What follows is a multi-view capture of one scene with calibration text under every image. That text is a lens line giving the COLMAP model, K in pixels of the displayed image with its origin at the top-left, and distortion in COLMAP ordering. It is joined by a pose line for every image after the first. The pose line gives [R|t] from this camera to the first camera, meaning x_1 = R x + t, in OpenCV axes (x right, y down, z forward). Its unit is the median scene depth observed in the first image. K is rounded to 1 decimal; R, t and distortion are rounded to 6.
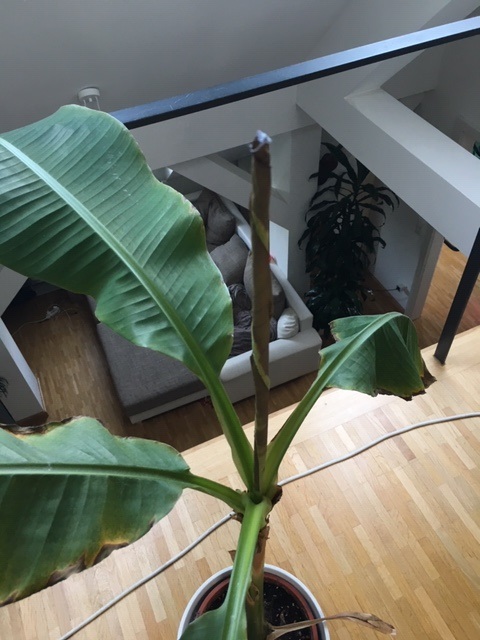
lens RADIAL K [[537.4, 0, 238.9], [0, 537.4, 319.9], [0, 0, 1]] dist [0.012970, -0.013618]
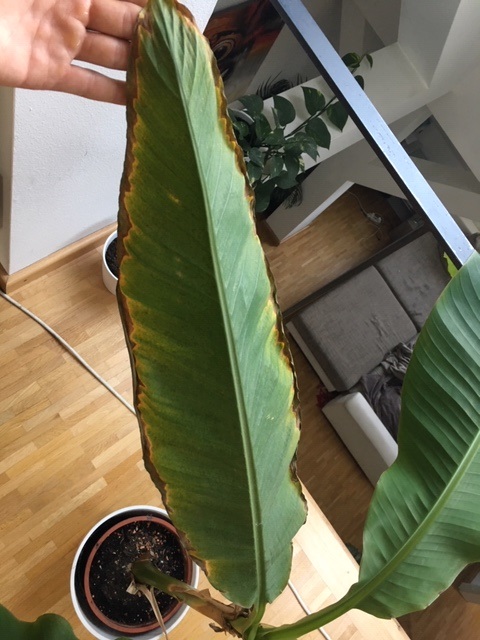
lens RADIAL K [[537.4, 0, 238.0], [0, 537.4, 320.6], [0, 0, 1]] dist [0.012970, -0.013618]
pose [[0.194916, 0.967565, -0.160701, -0.268492], [-0.931541, 0.233902, 0.278427, -0.070136], [0.306985, 0.095430, 0.946918, -0.113977]]
